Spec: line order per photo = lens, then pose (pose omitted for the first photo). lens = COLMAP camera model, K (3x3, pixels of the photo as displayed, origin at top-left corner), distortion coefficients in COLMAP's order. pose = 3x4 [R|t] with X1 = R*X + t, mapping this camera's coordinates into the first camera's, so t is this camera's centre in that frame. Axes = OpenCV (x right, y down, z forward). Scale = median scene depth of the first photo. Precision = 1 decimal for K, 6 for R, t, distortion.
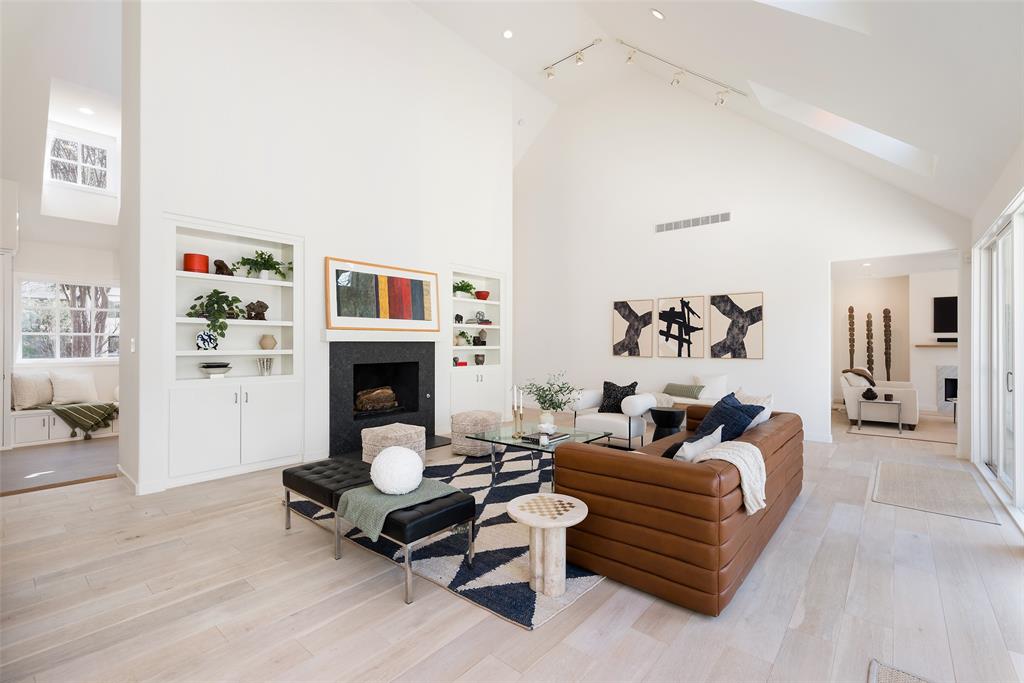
lens RADIAL K [[448.1, 0, 512.0], [0, 448.1, 341.5], [0, 0, 1]] dist [-0.000001, -0.000045]
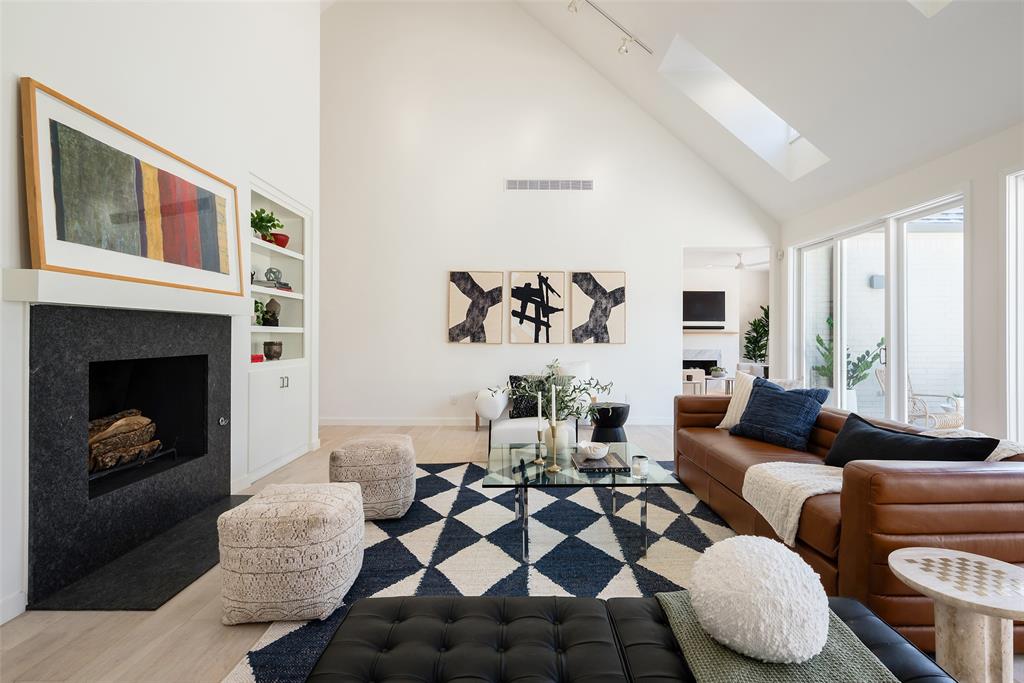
lens RADIAL K [[516.4, 0, 520.3], [0, 516.4, 331.9], [0, 0, 1]] dist [0.000716, -0.000236]
pose [[0.761612, 0.005515, 0.648010, -0.303198], [-0.004788, 0.999984, -0.002883, 0.018873], [-0.648016, -0.000907, 0.761626, 0.320159]]
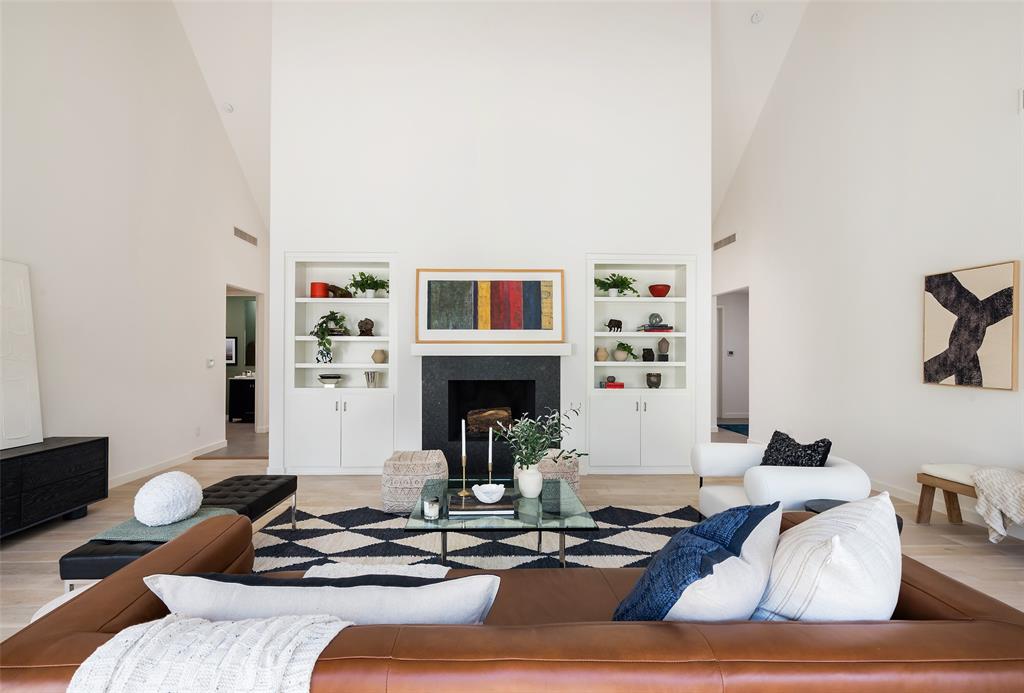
lens RADIAL K [[470.9, 0, 495.0], [0, 470.9, 353.8], [0, 0, 1]] dist [0.000552, 0.000068]
pose [[0.666921, -0.003745, -0.745119, 0.369109], [0.001186, 0.999991, -0.003965, -0.000104], [0.745127, 0.001760, 0.666920, 0.354452]]
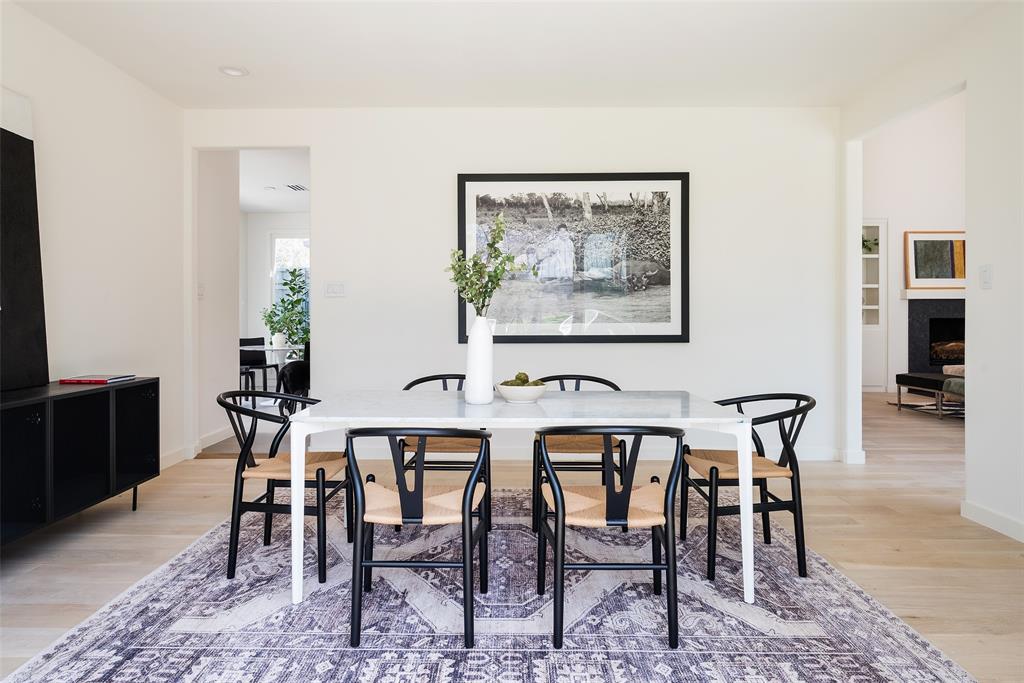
lens RADIAL K [[606.7, 0, 511.4], [0, 606.7, 316.5], [0, 0, 1]] dist [-0.005670, -0.002044]
pose [[0.636279, 0.003760, -0.771450, 0.149479], [0.004038, 0.999958, 0.008205, 0.023949], [0.771448, -0.008336, 0.636238, -0.735946]]
